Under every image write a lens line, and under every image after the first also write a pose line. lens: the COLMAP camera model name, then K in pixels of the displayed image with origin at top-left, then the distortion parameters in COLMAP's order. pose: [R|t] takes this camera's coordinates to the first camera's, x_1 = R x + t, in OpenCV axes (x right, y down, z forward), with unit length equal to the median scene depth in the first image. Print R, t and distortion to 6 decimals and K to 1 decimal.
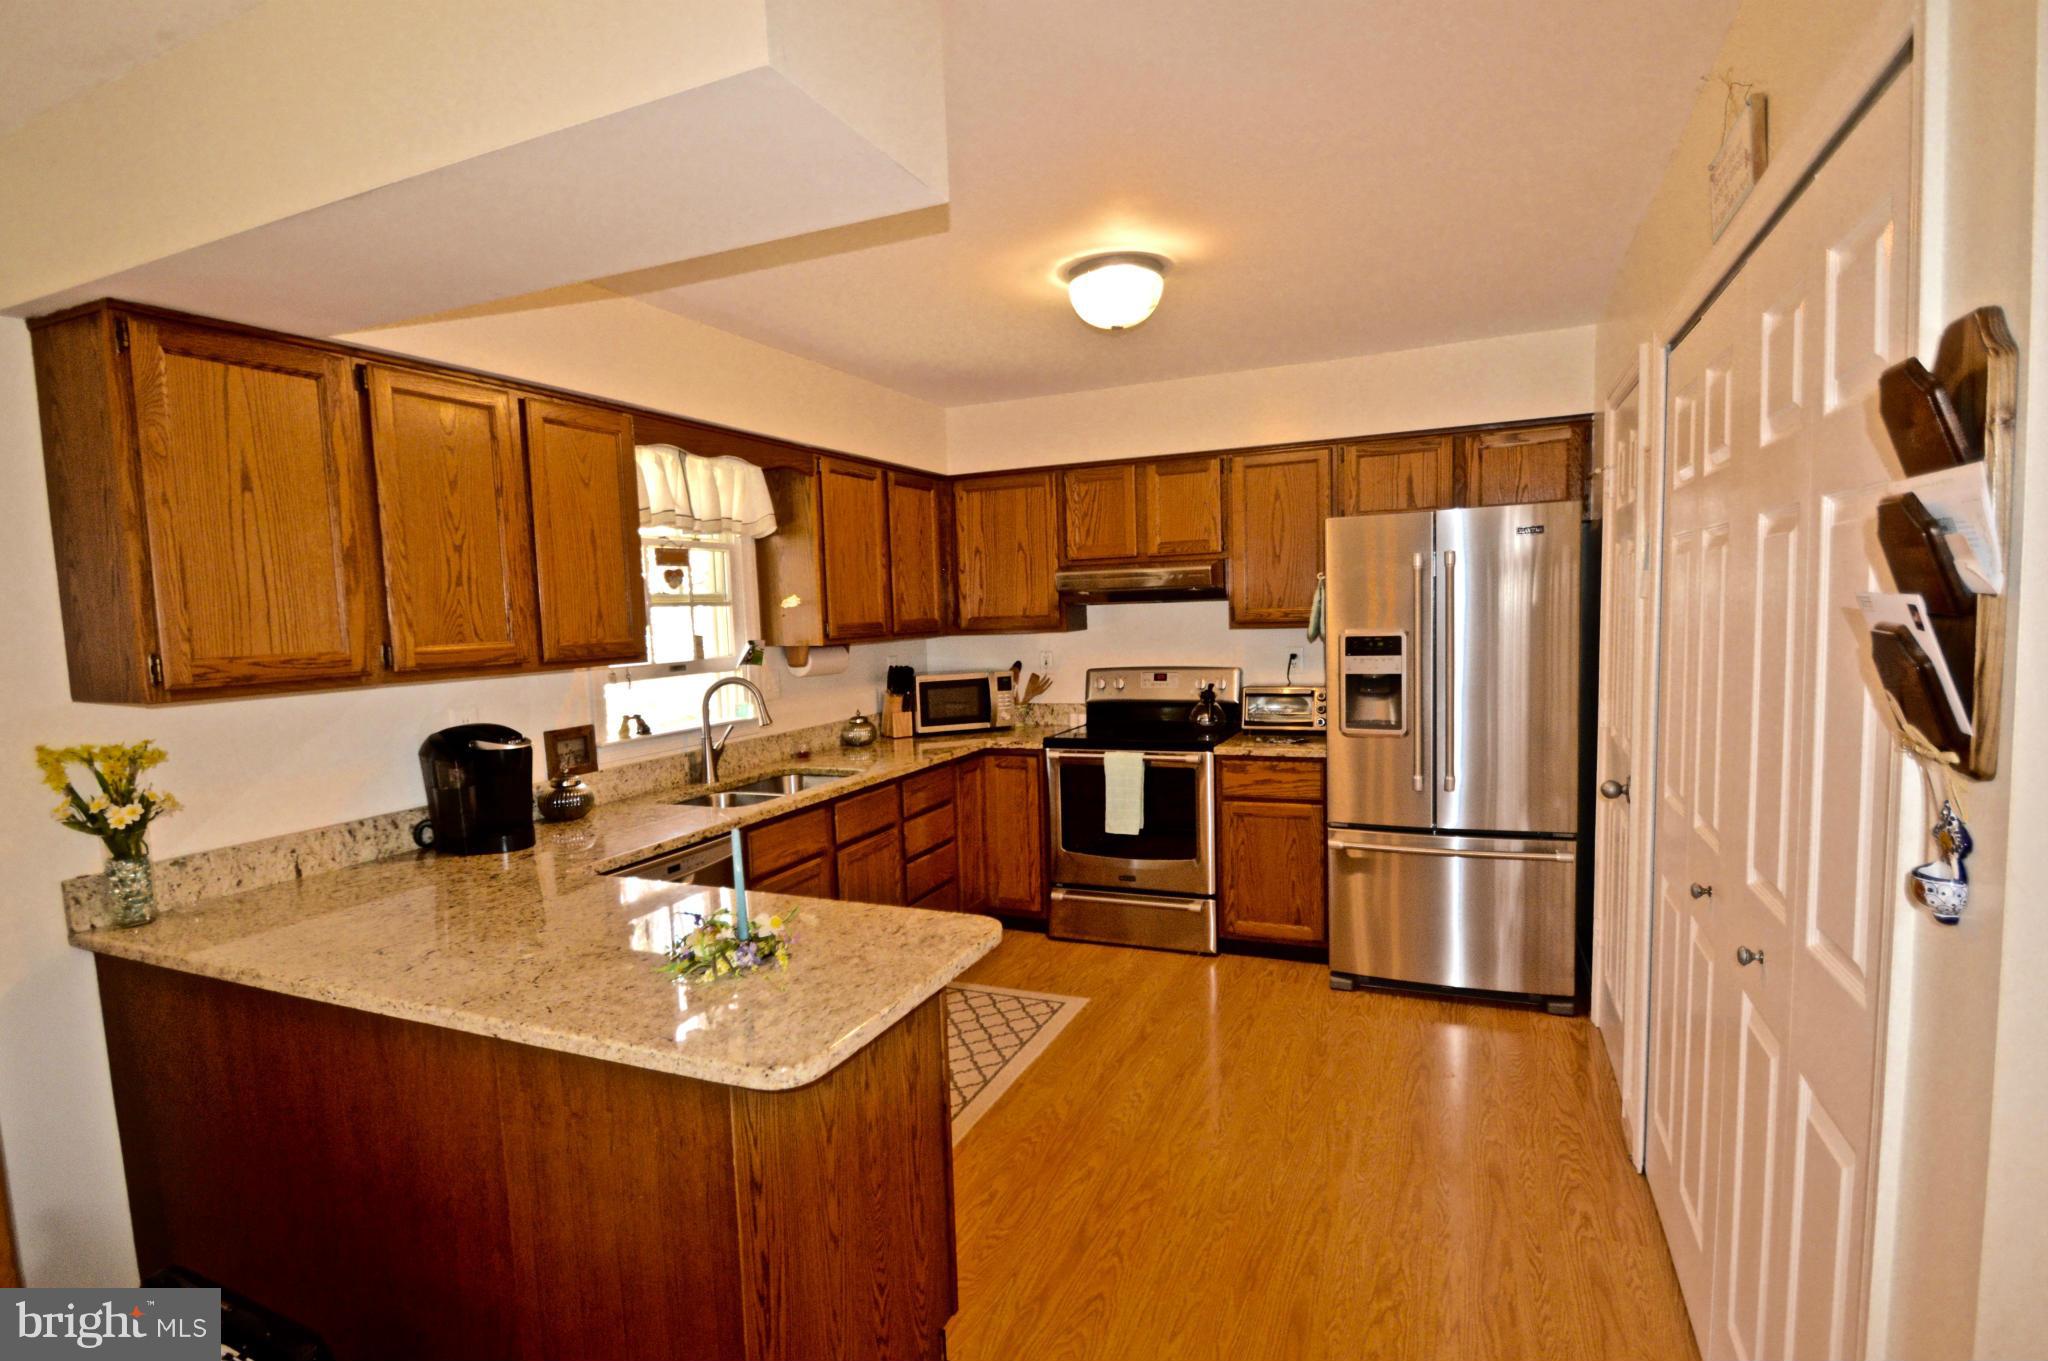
lens RADIAL K [[971.2, 0, 1021.5], [0, 971.2, 691.7], [0, 0, 1]] dist [0.002222, -0.001291]
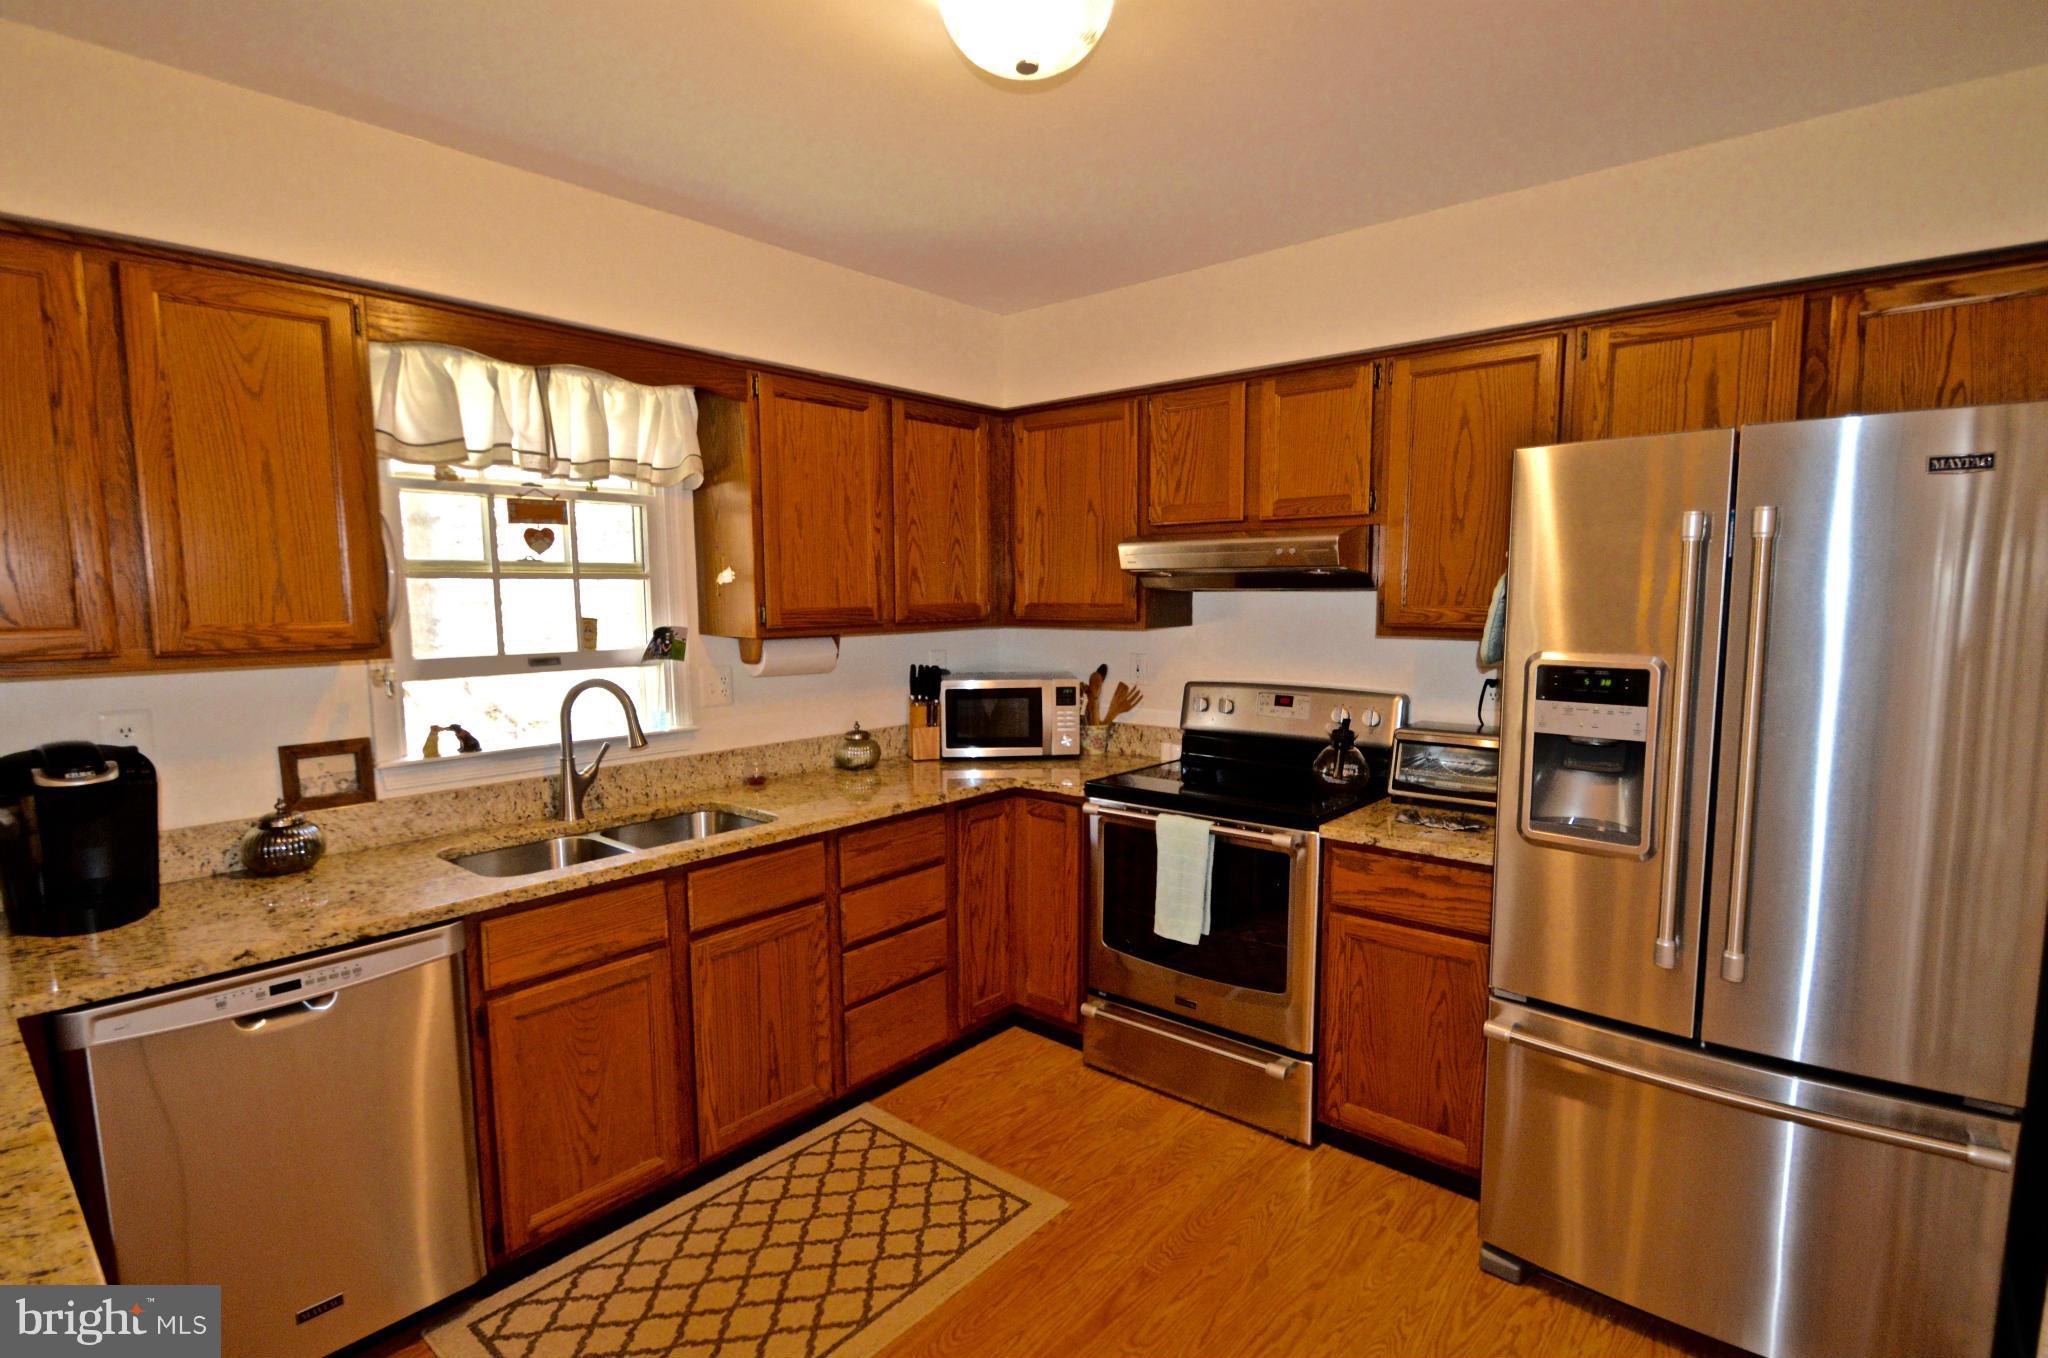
lens RADIAL K [[971.2, 0, 1026.6], [0, 971.2, 694.7], [0, 0, 1]] dist [0.002222, -0.001291]
pose [[0.958537, 0.058675, -0.278863, 0.184719], [-0.051203, 0.998109, 0.034009, -0.038299], [0.280331, -0.018321, 0.959728, 0.344741]]
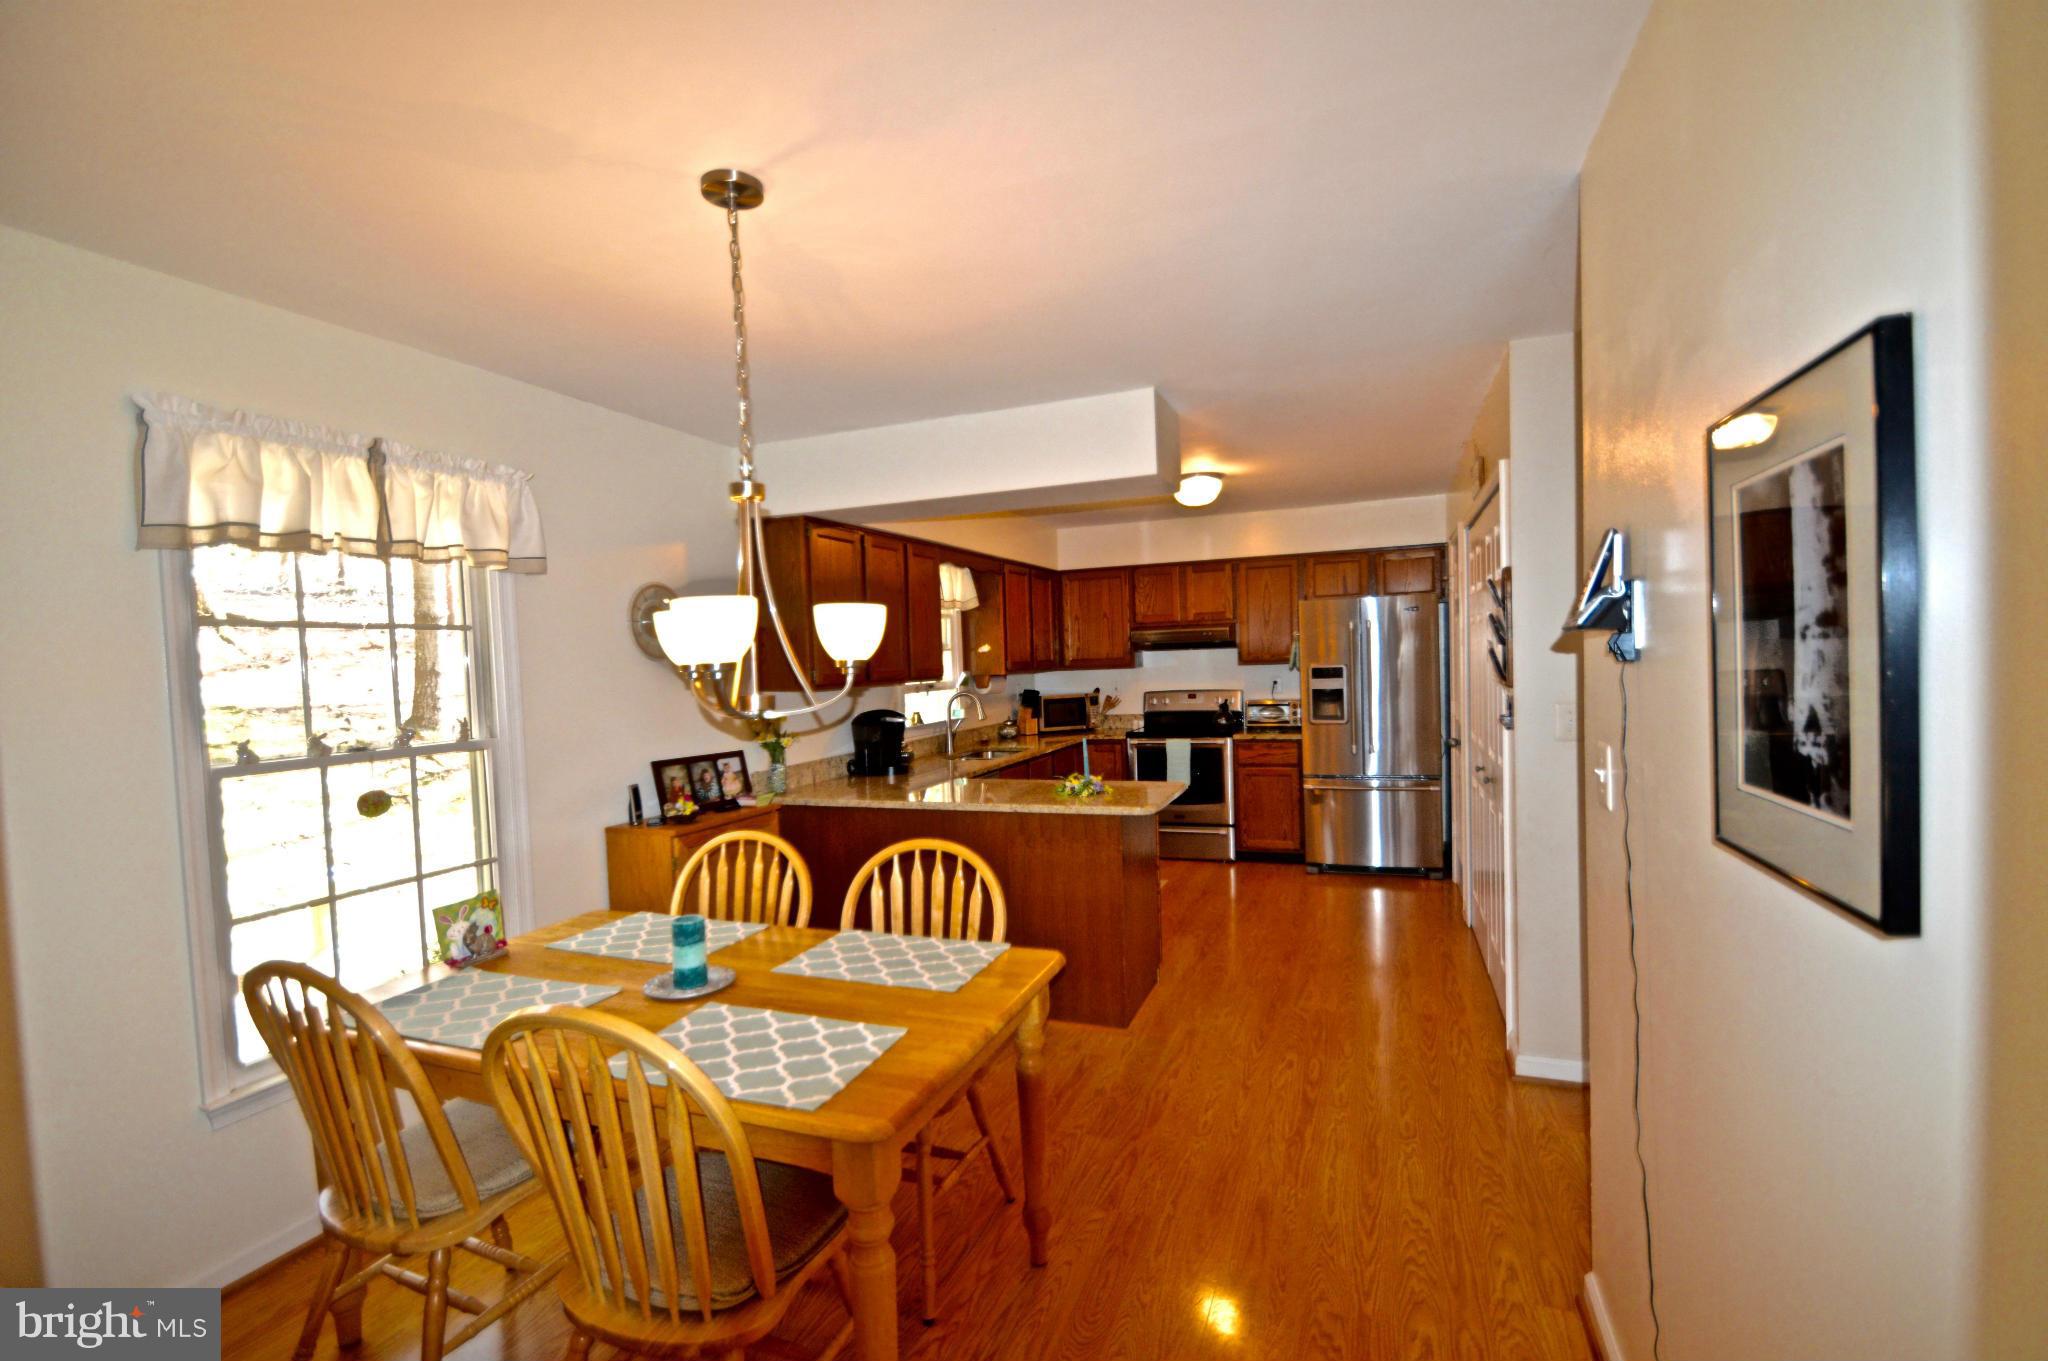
lens RADIAL K [[866.9, 0, 1025.8], [0, 866.9, 692.5], [0, 0, 1]] dist [-0.010996, 0.000074]
pose [[0.999090, -0.002089, 0.042596, -0.221610], [0.004148, 0.998824, -0.048296, 0.054046], [-0.042445, 0.048429, 0.997924, -0.478486]]
